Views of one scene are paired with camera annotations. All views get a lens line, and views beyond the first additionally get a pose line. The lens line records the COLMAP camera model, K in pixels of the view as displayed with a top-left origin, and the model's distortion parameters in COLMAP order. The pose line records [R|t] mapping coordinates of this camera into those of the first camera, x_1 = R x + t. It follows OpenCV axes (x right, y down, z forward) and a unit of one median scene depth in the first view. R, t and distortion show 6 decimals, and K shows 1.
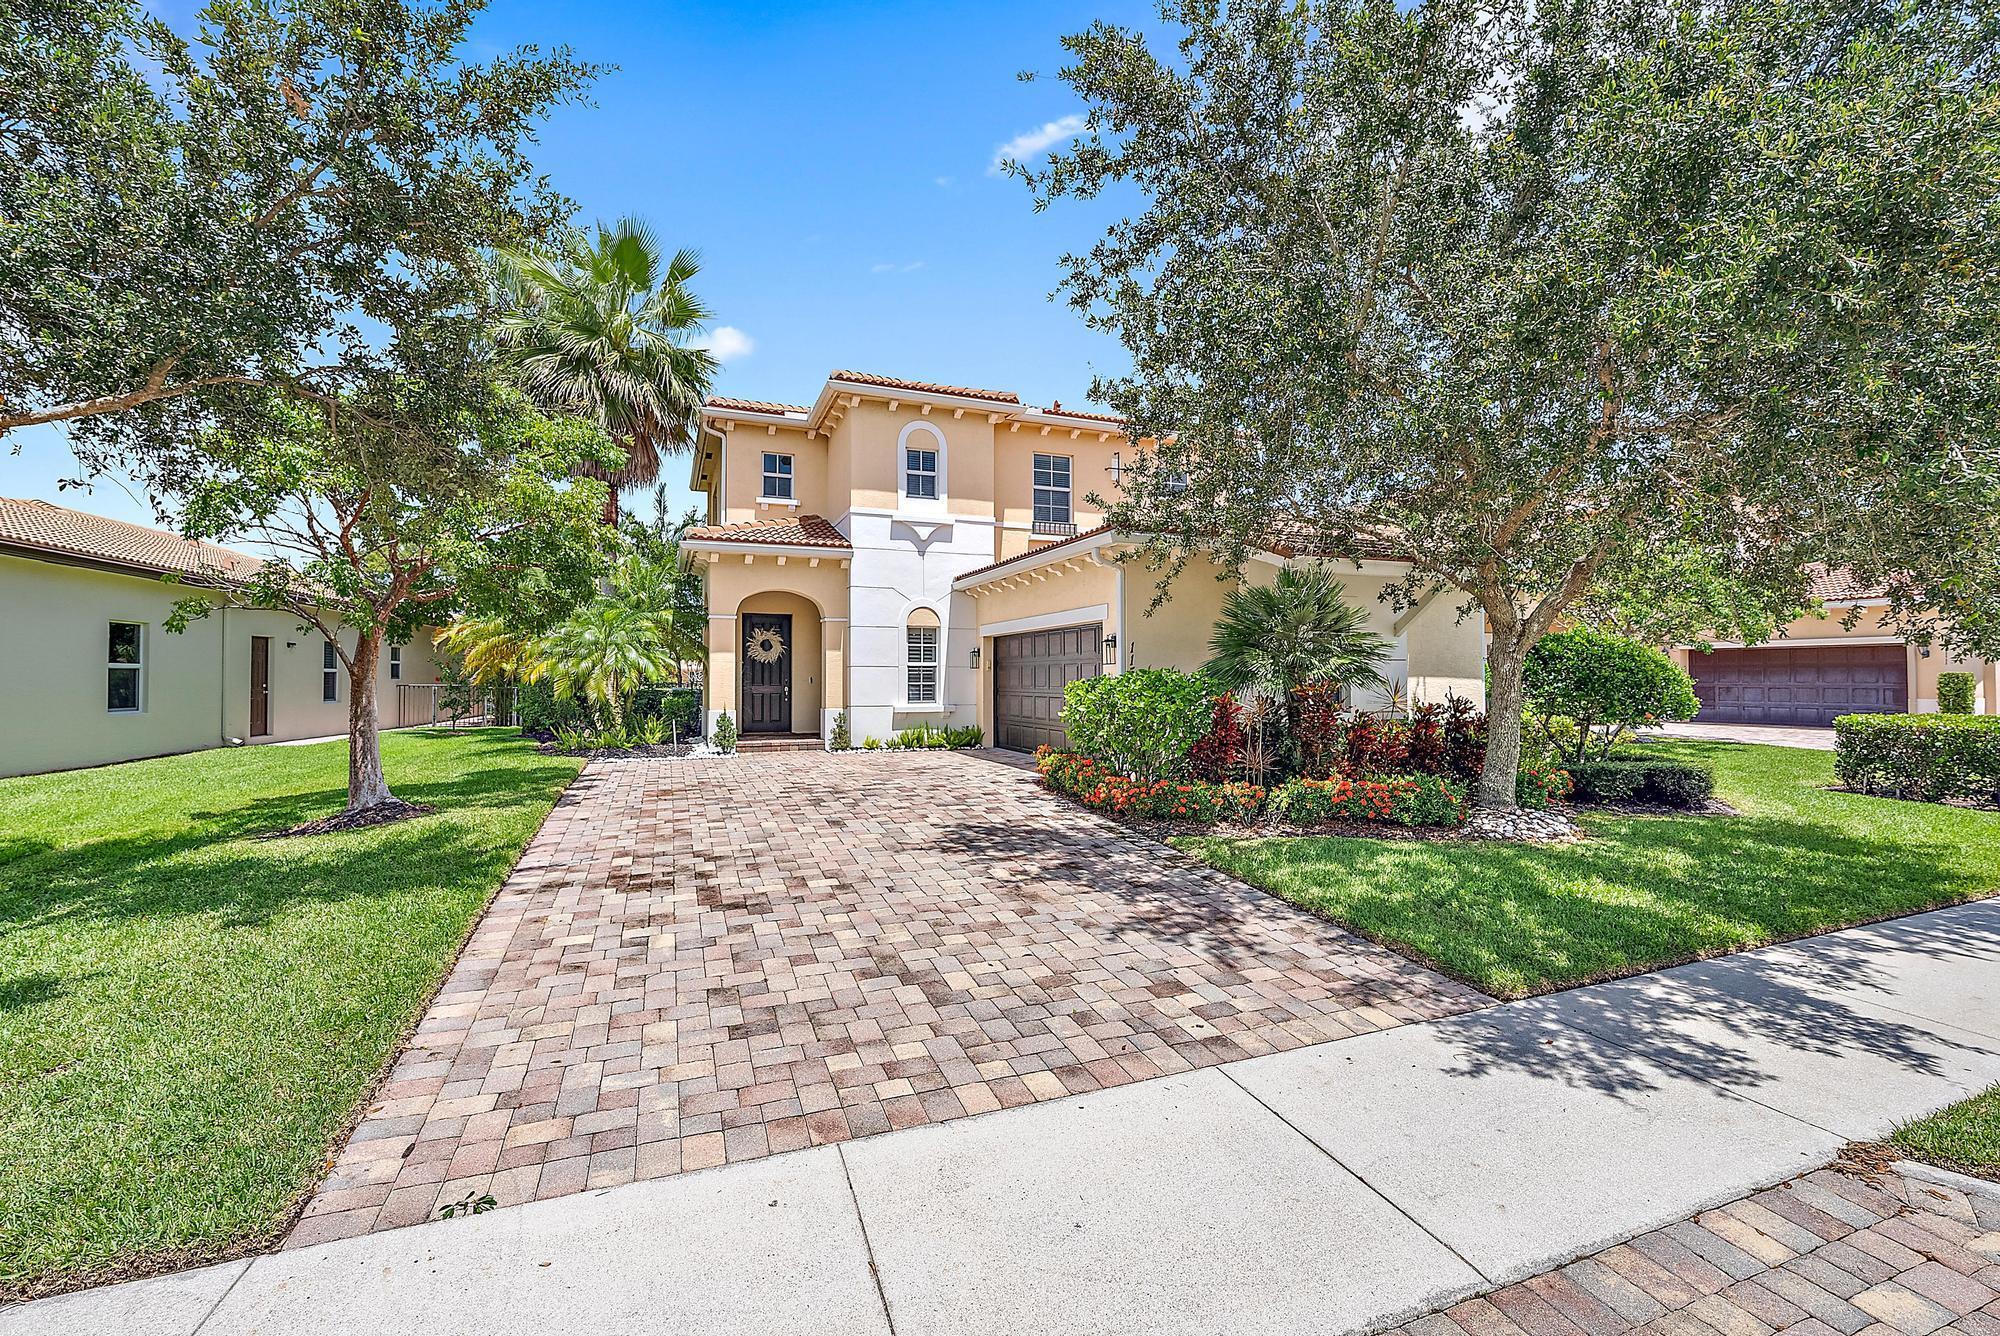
lens RADIAL K [[861.6, 0, 1004.7], [0, 861.6, 666.1], [0, 0, 1]] dist [0.012434, 0.000084]
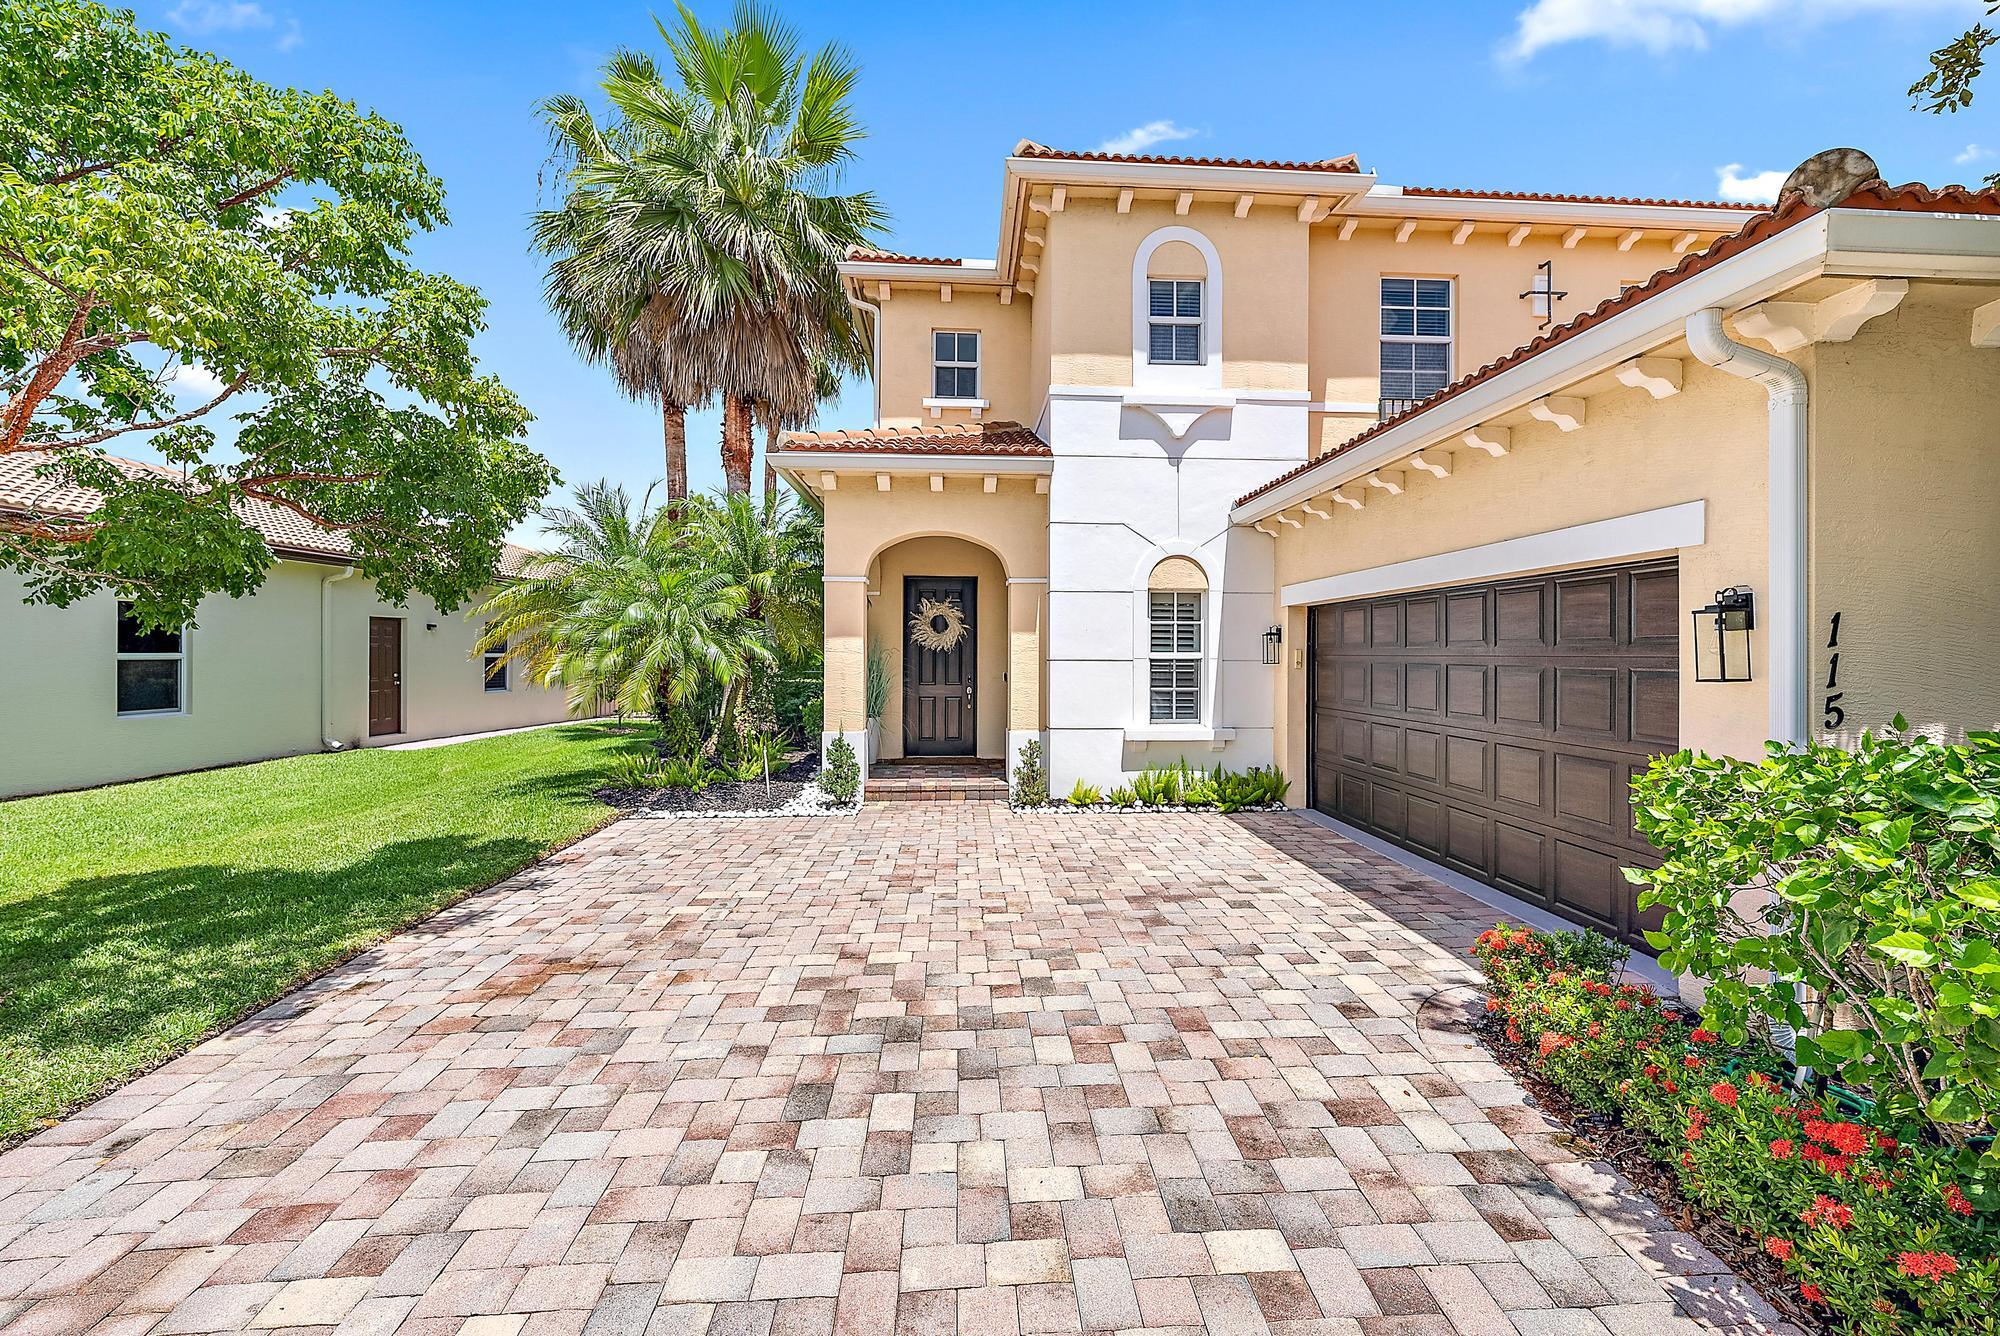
lens RADIAL K [[861.6, 0, 1014.6], [0, 861.6, 651.2], [0, 0, 1]] dist [0.012434, 0.000084]
pose [[0.954171, 0.003418, -0.299244, -0.026191], [0.000170, 0.999928, 0.011962, -0.012133], [0.299263, -0.011464, 0.954102, 0.420394]]
